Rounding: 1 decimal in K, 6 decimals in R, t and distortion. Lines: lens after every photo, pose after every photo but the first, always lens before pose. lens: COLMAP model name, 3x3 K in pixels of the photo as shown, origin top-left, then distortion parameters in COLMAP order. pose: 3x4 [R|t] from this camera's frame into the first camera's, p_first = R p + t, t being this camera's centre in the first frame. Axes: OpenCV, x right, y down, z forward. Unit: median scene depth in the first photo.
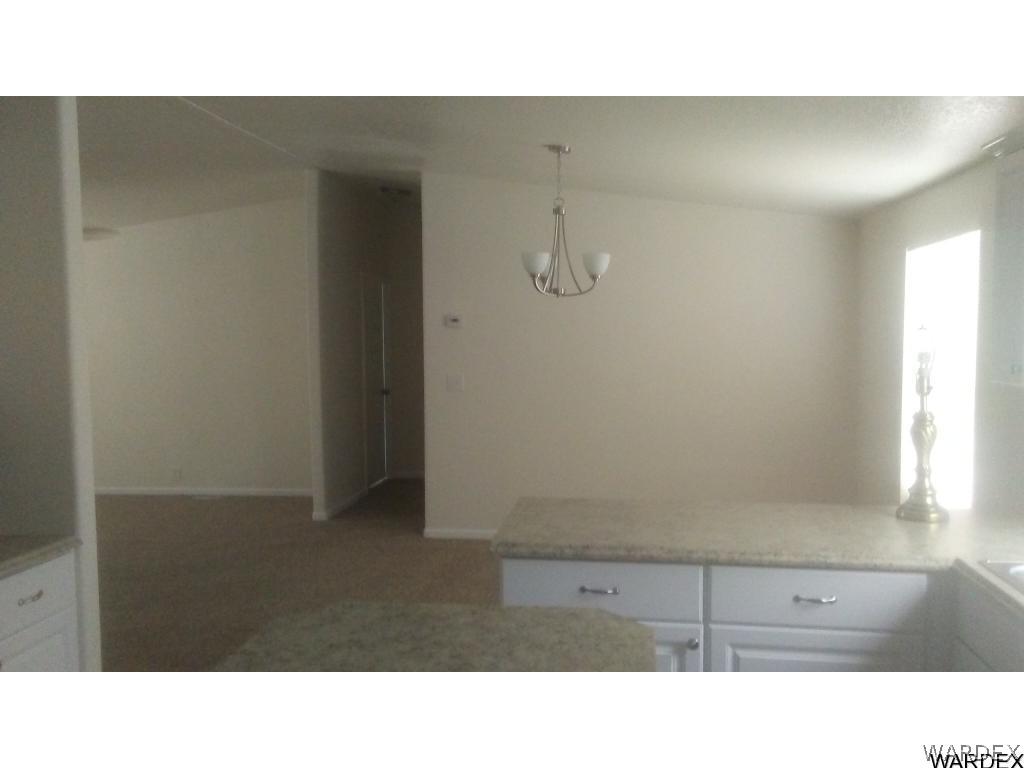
lens RADIAL K [[961.0, 0, 512.0], [0, 961.0, 384.0], [0, 0, 1]] dist [0.113777, -0.000528]
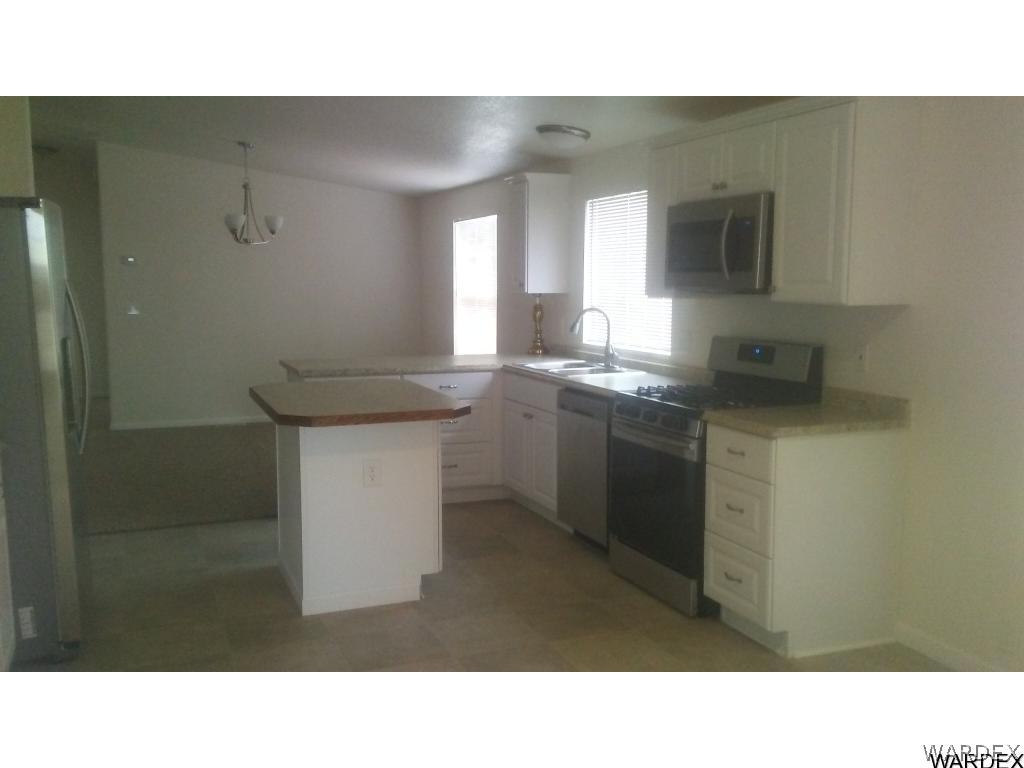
lens RADIAL K [[961.0, 0, 512.0], [0, 961.0, 384.0], [0, 0, 1]] dist [0.113777, -0.000528]
pose [[0.878235, -0.062031, 0.474189, -0.328911], [0.035154, 0.997243, 0.065346, 0.042998], [-0.476936, -0.040719, 0.877994, -0.541593]]
